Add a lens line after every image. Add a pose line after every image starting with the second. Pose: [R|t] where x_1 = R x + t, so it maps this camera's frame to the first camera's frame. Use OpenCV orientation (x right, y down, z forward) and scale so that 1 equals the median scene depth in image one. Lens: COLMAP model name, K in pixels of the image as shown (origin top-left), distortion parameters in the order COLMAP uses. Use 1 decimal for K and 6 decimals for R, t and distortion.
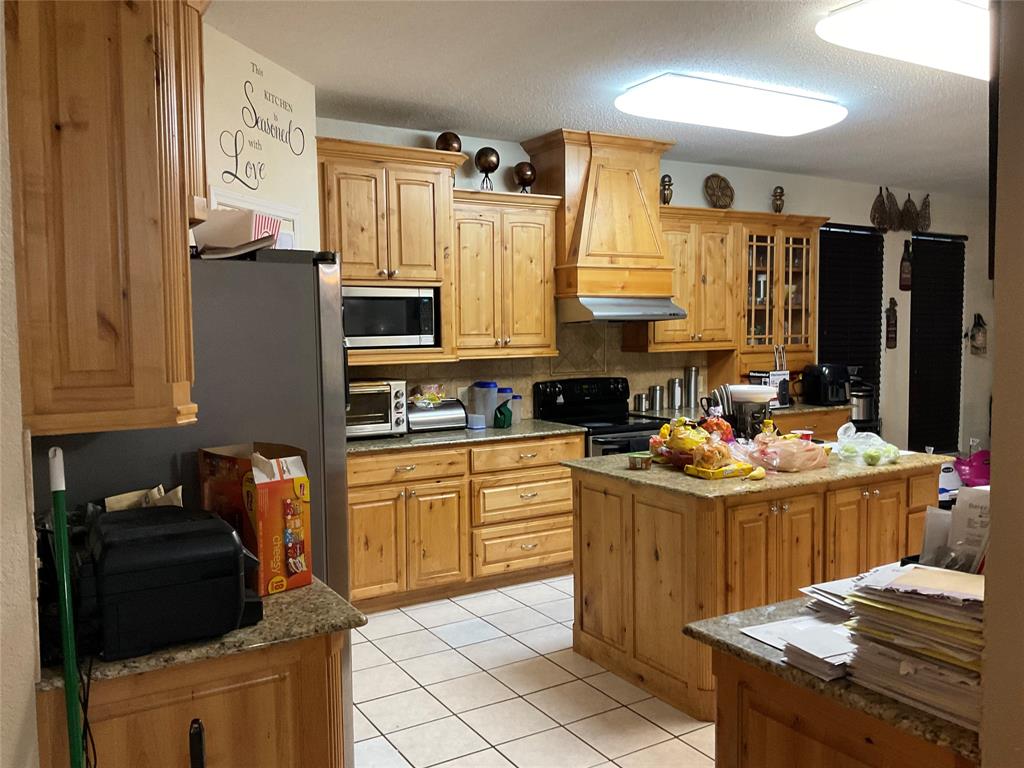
lens RADIAL K [[851.8, 0, 510.4], [0, 851.8, 387.6], [0, 0, 1]] dist [0.086847, -0.101098]
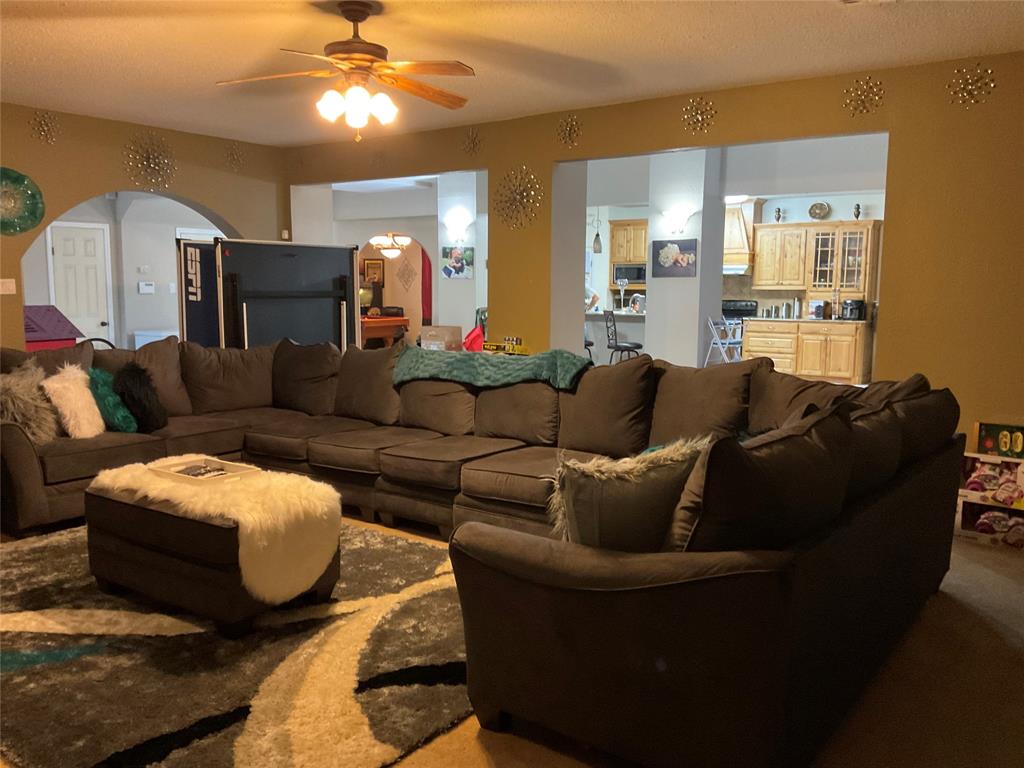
lens RADIAL K [[851.8, 0, 512.7], [0, 851.8, 380.7], [0, 0, 1]] dist [0.086847, -0.101098]
pose [[0.395425, 0.118685, -0.910798, 2.216378], [-0.075284, 0.992468, 0.096642, 0.030737], [0.915408, 0.030353, 0.401382, -0.545315]]
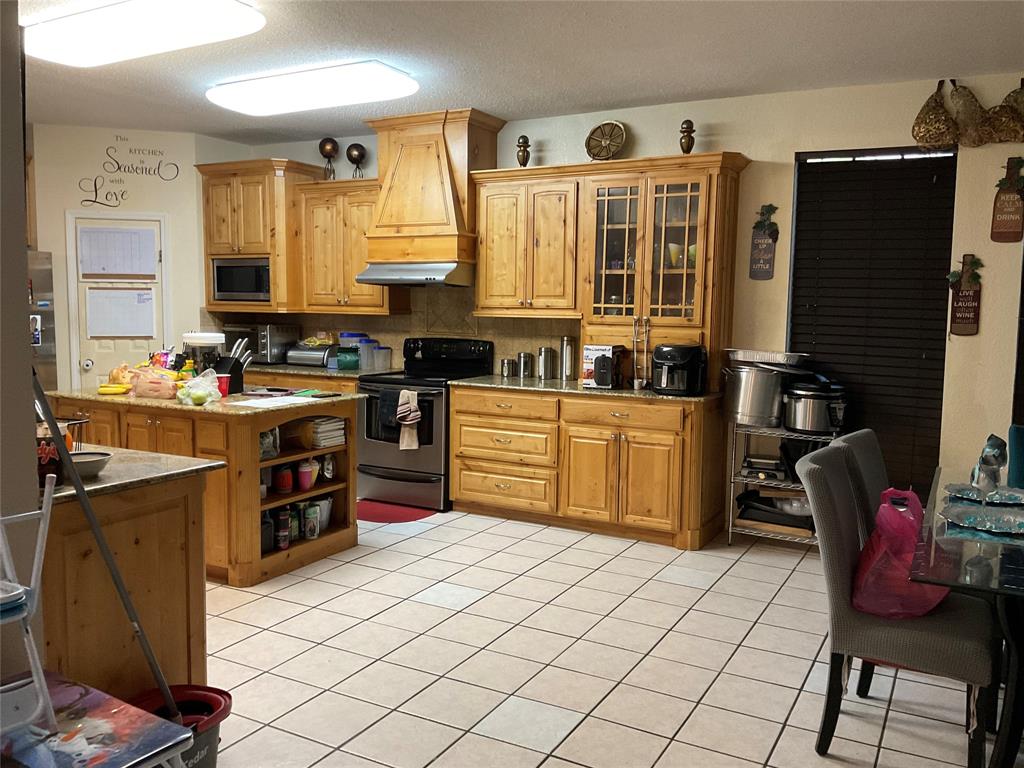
lens RADIAL K [[851.8, 0, 505.6], [0, 851.8, 385.3], [0, 0, 1]] dist [0.086847, -0.101098]
pose [[0.490746, 0.101560, -0.865364, 1.182530], [-0.082879, 0.994121, 0.069671, -0.036561], [0.867352, 0.037530, 0.496278, 0.575170]]
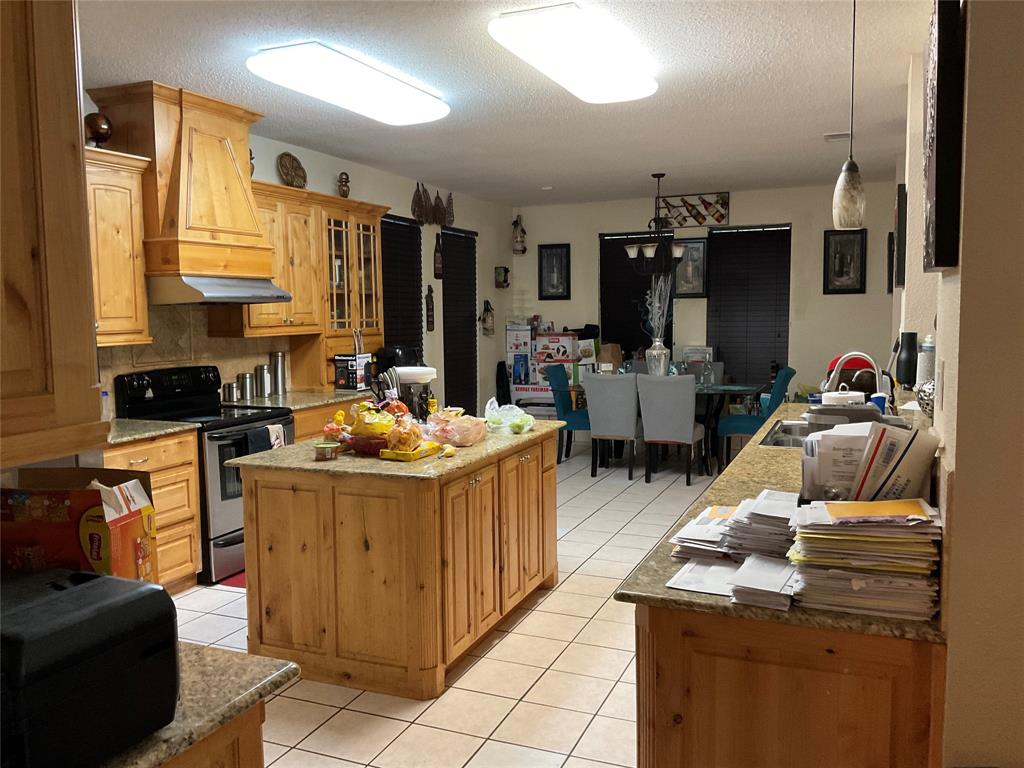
lens RADIAL K [[851.8, 0, 514.0], [0, 851.8, 384.4], [0, 0, 1]] dist [0.086847, -0.101098]
pose [[0.808371, -0.051985, 0.586374, -0.166166], [0.044170, 0.998642, 0.027643, -0.003473], [-0.587014, 0.003554, 0.809569, 0.077341]]
